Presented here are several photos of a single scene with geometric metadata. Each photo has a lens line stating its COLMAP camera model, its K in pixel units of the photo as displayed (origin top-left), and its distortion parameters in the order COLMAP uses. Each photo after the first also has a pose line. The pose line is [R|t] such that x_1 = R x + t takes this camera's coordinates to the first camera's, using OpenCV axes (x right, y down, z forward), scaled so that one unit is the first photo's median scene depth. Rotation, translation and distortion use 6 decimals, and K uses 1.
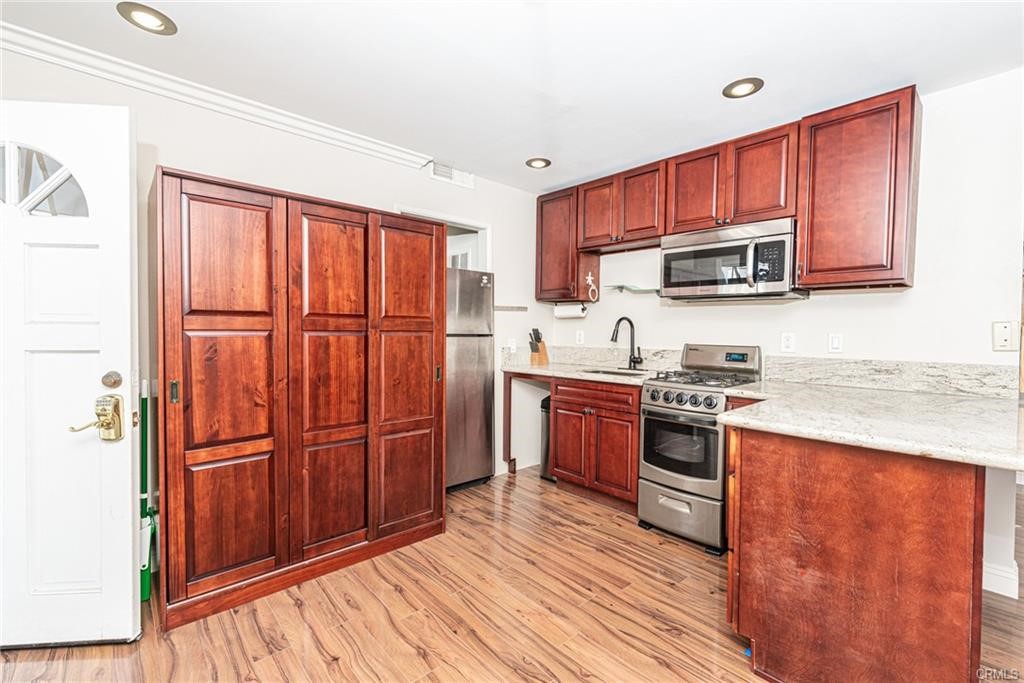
lens RADIAL K [[439.7, 0, 509.8], [0, 439.7, 341.4], [0, 0, 1]] dist [0.001013, -0.001066]
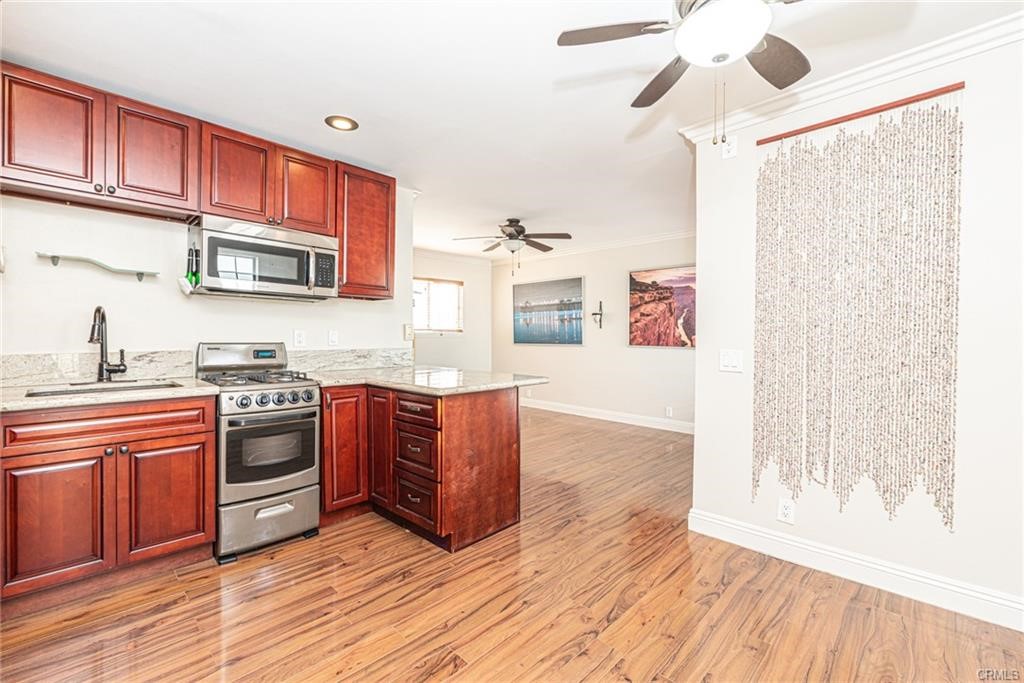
lens RADIAL K [[439.7, 0, 516.7], [0, 439.7, 340.8], [0, 0, 1]] dist [0.001013, -0.001066]
pose [[-0.069928, -0.025186, 0.997234, -0.641944], [0.013259, 0.999569, 0.026174, -0.015780], [-0.997464, 0.015052, -0.069564, 0.575937]]
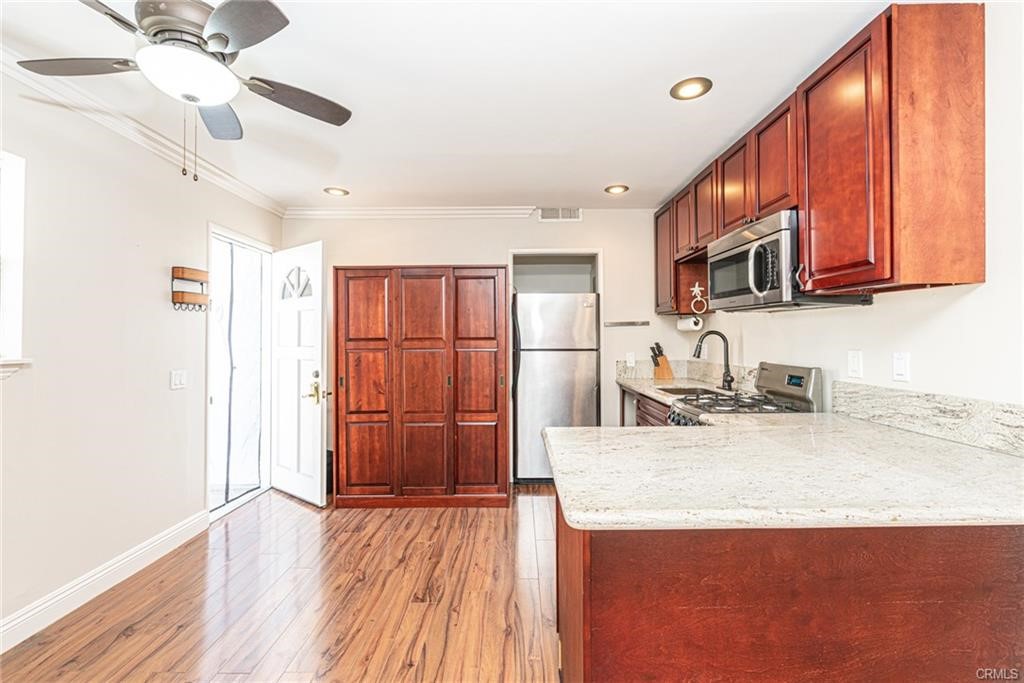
lens RADIAL K [[439.7, 0, 515.0], [0, 439.7, 333.2], [0, 0, 1]] dist [0.001013, -0.001066]
pose [[0.739375, -0.019915, -0.673000, 0.801777], [-0.003386, 0.999440, -0.033295, -0.026061], [0.673286, 0.026896, 0.738893, 0.072668]]
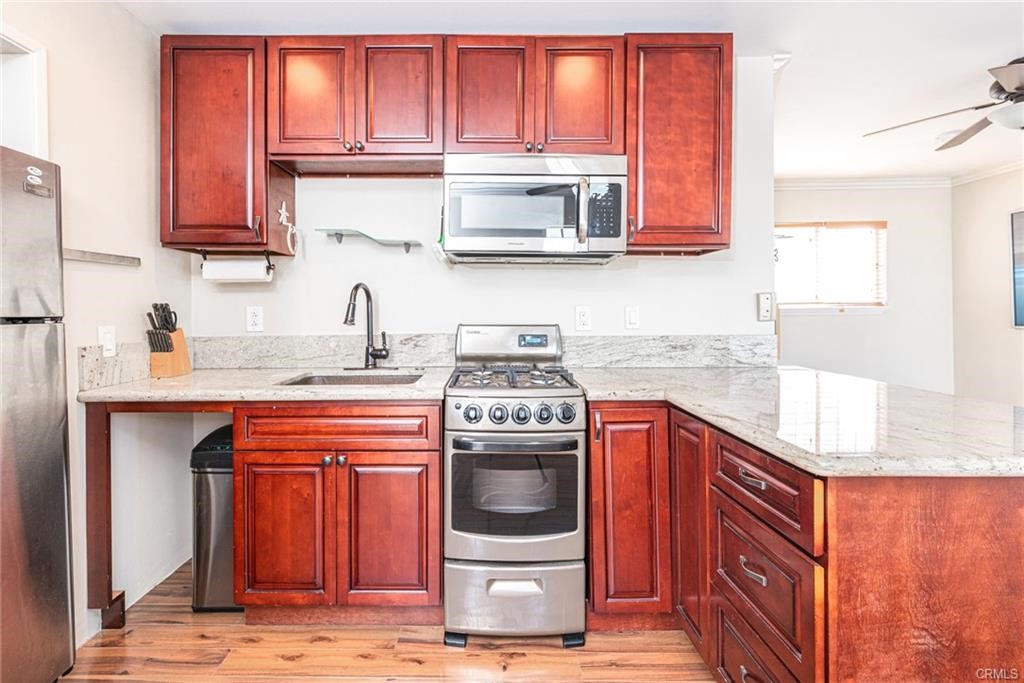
lens RADIAL K [[476.2, 0, 488.6], [0, 476.2, 312.9], [0, 0, 1]] dist [-0.001045, 0.000097]
pose [[0.677453, -0.016242, 0.735387, -0.137038], [0.027723, 0.999610, -0.003462, -0.010511], [-0.735044, 0.022733, 0.677639, 0.610710]]
